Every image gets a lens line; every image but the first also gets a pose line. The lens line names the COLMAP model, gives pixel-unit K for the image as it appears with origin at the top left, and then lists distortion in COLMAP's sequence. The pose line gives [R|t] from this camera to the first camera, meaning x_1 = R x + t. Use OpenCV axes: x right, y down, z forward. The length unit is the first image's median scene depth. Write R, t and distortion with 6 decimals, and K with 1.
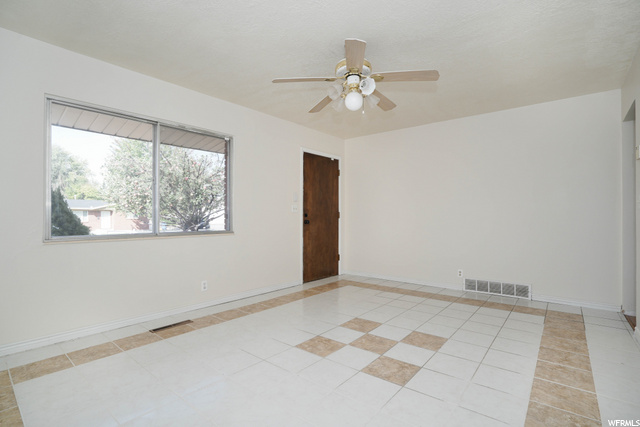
lens RADIAL K [[299.8, 0, 320.0], [0, 299.8, 213.5], [0, 0, 1]] dist [-0.000562, -0.000046]
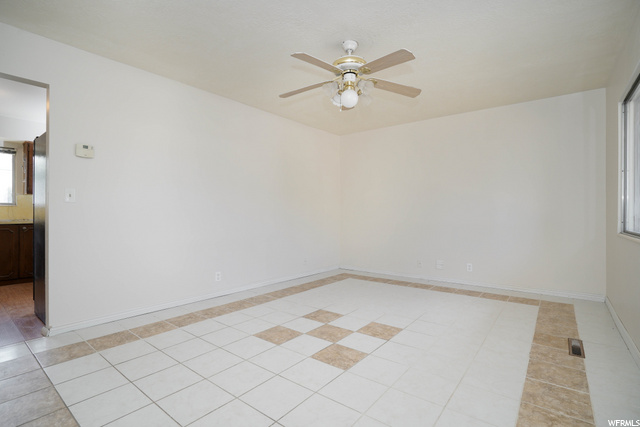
lens RADIAL K [[299.8, 0, 320.0], [0, 299.8, 213.5], [0, 0, 1]] dist [-0.000562, -0.000046]
pose [[-0.999685, -0.004347, -0.024711, 0.243095], [-0.004034, 0.999911, -0.012716, 0.035116], [0.024764, -0.012613, -0.999614, 2.057094]]
